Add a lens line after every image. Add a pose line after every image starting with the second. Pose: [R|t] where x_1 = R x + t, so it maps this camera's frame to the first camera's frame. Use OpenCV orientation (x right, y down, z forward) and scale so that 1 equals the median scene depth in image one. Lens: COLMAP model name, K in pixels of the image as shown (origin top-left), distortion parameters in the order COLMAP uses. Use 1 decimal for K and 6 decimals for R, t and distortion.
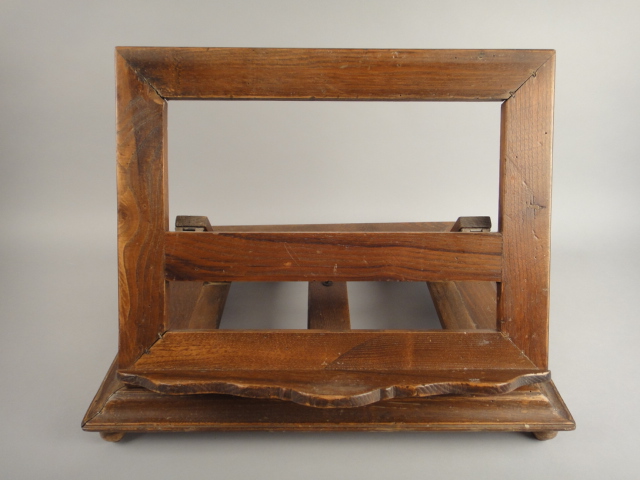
lens RADIAL K [[451.4, 0, 320.0], [0, 451.4, 240.0], [0, 0, 1]] dist [0.003823, 0.003111]
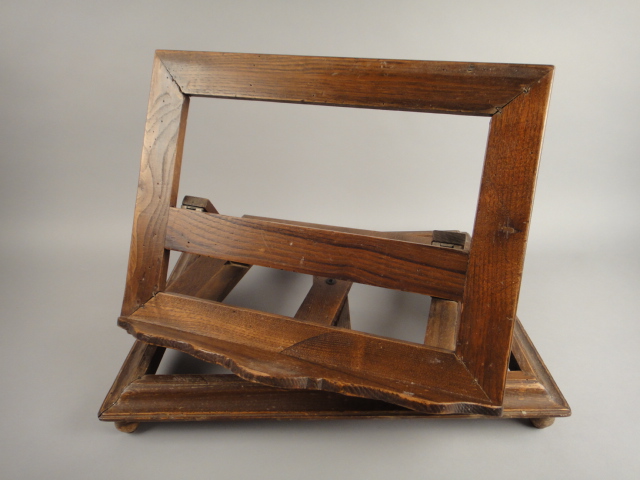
lens RADIAL K [[451.4, 0, 320.0], [0, 451.4, 240.0], [0, 0, 1]] dist [0.003823, 0.003111]
pose [[0.949502, 0.144705, -0.278398, 0.363688], [-0.151204, 0.988501, -0.001896, 0.009835], [0.274923, 0.043895, 0.960464, -0.013131]]
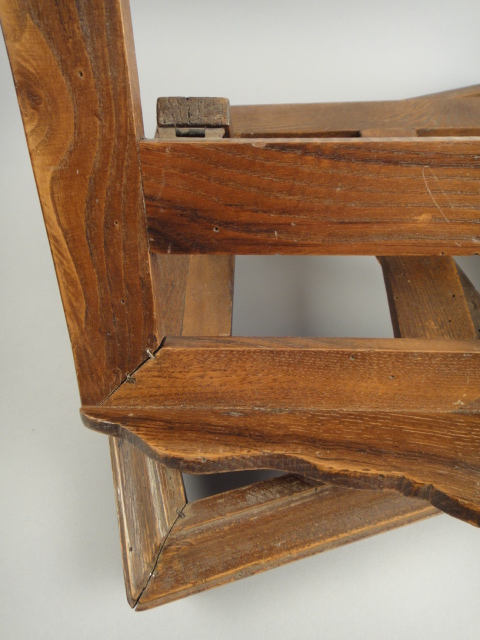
lens RADIAL K [[451.4, 0, 240.0], [0, 451.4, 320.0], [0, 0, 1]] dist [0.003823, 0.003111]
pose [[0.998863, 0.008398, -0.046936, -0.227806], [0.012803, 0.900977, 0.433677, -0.049931], [0.045930, -0.433785, 0.899845, 0.555251]]
